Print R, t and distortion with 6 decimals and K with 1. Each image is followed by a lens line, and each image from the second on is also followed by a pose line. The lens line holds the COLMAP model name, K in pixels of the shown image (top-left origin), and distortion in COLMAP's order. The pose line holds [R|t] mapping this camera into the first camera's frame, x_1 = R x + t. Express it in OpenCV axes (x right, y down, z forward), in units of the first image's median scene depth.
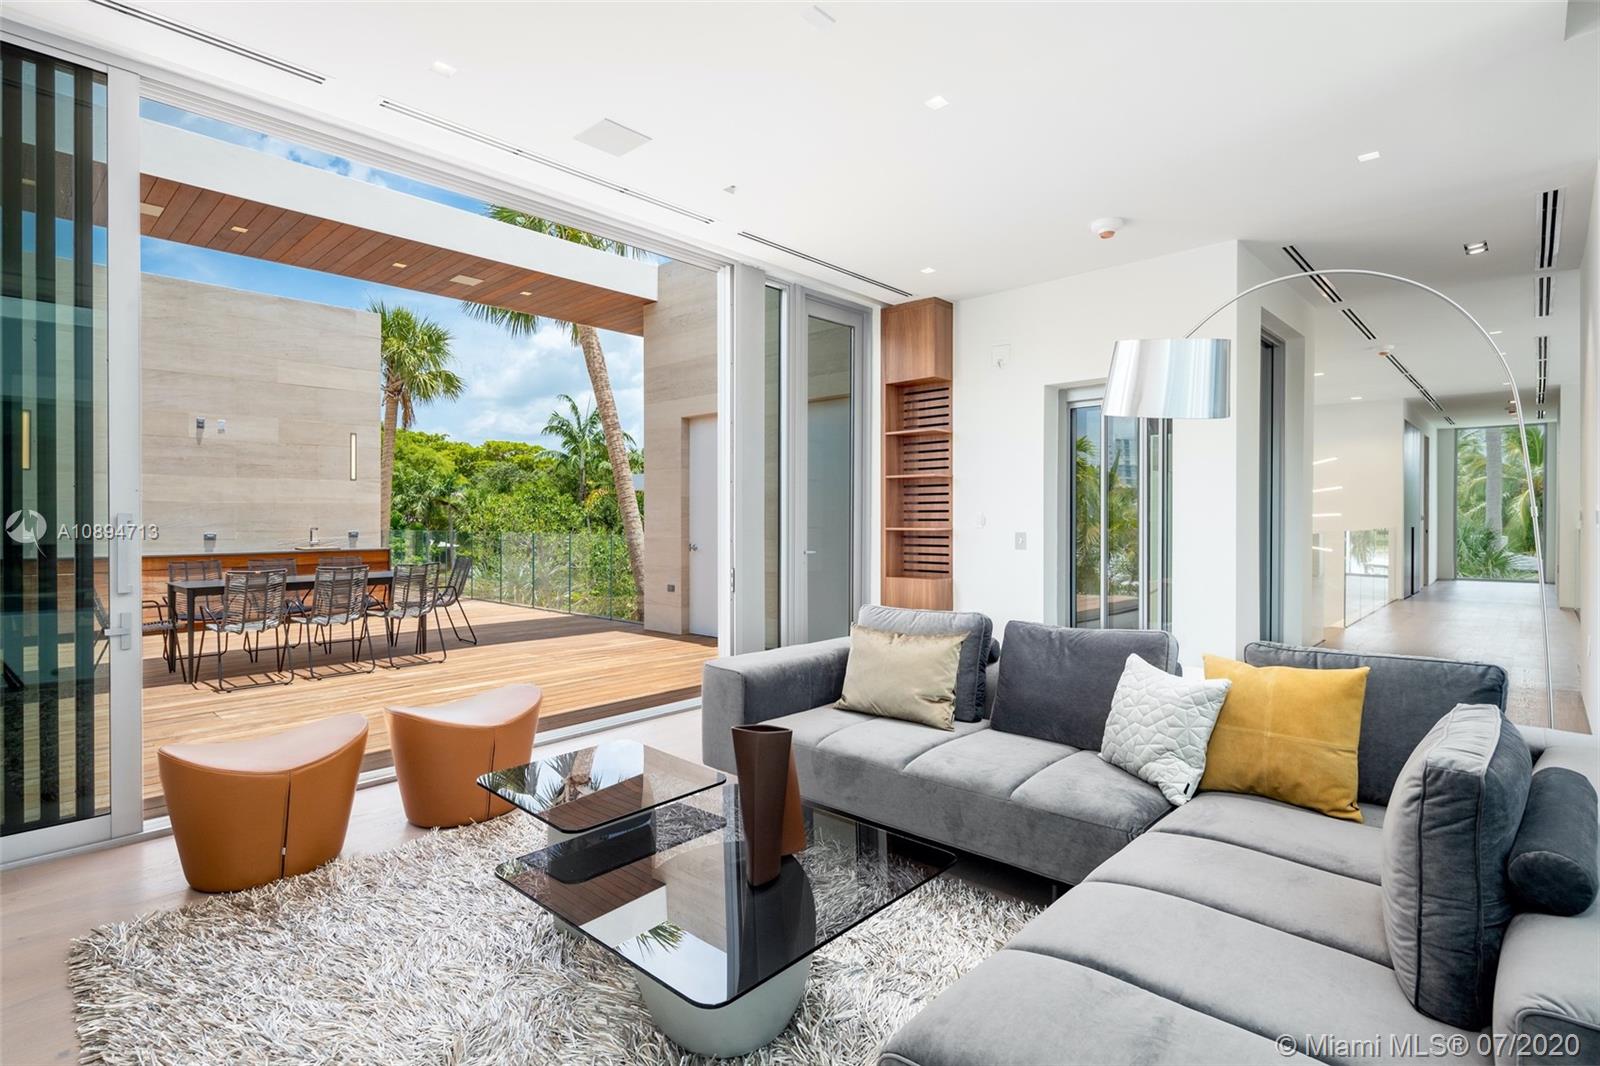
lens RADIAL K [[783.8, 0, 797.9], [0, 783.8, 522.6], [0, 0, 1]] dist [0.003614, -0.000072]
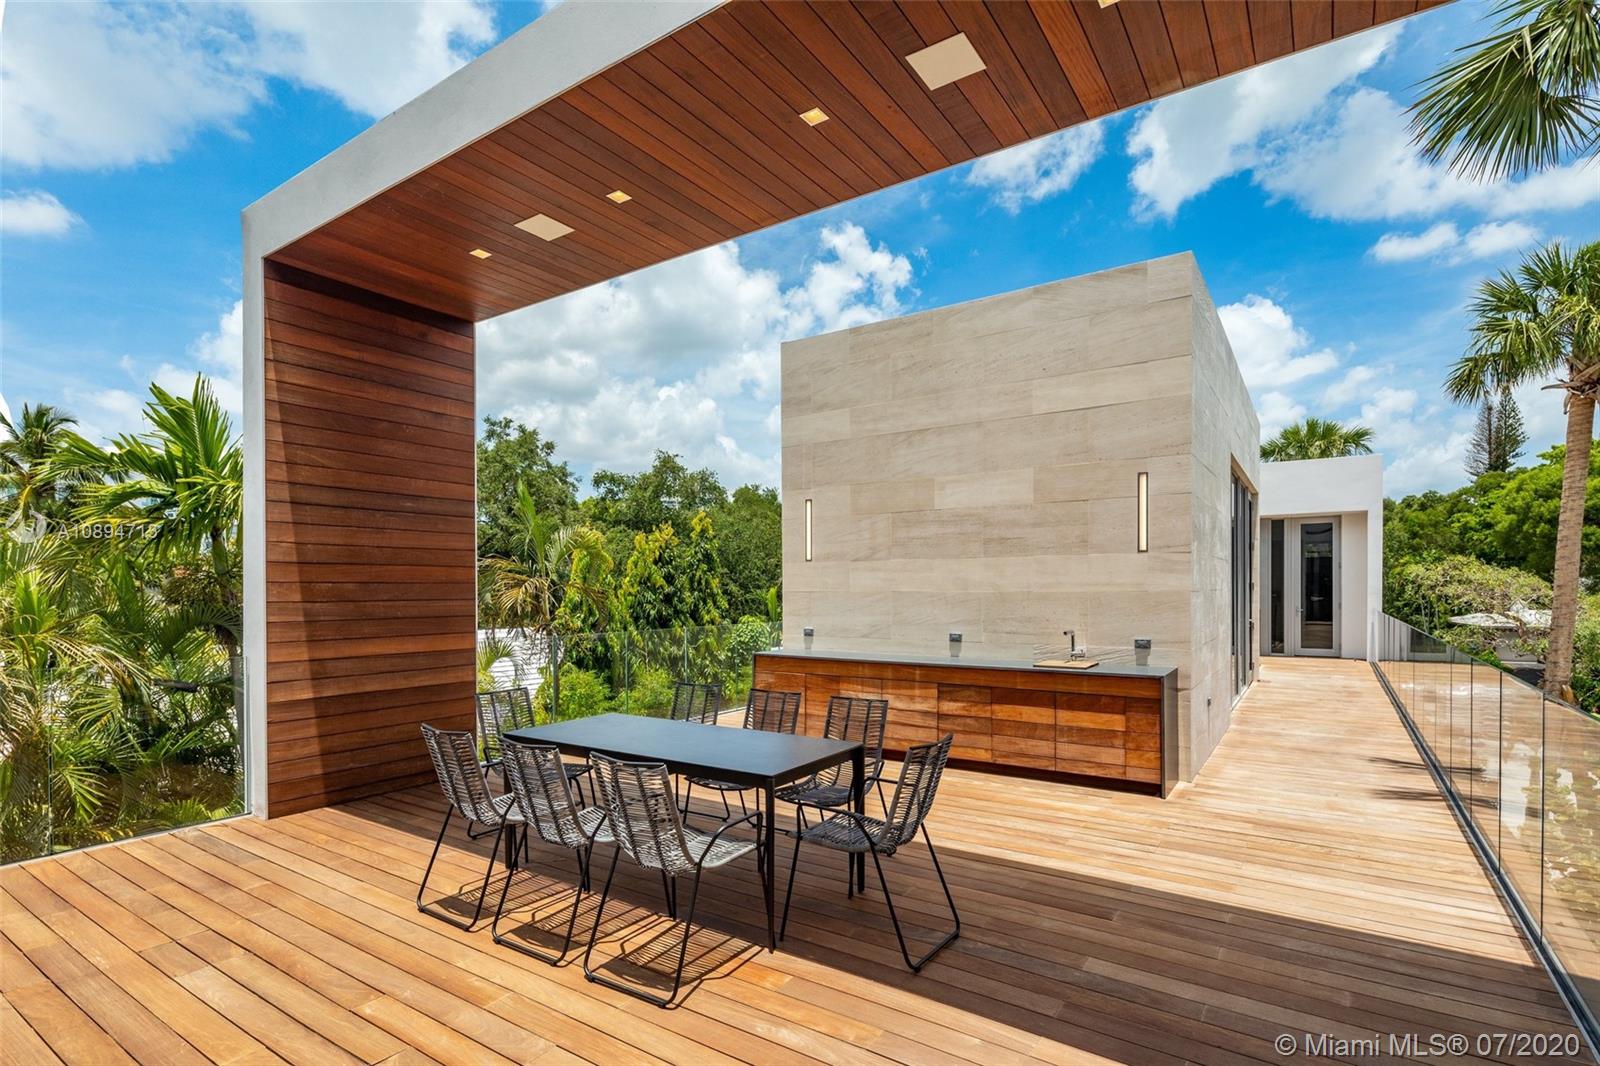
lens RADIAL K [[783.8, 0, 782.4], [0, 783.8, 603.2], [0, 0, 1]] dist [0.003614, -0.000072]
pose [[0.144146, 0.007016, -0.989532, -0.020267], [-0.012047, 0.999913, 0.005334, -0.016427], [0.989483, 0.011152, 0.144218, 0.700938]]
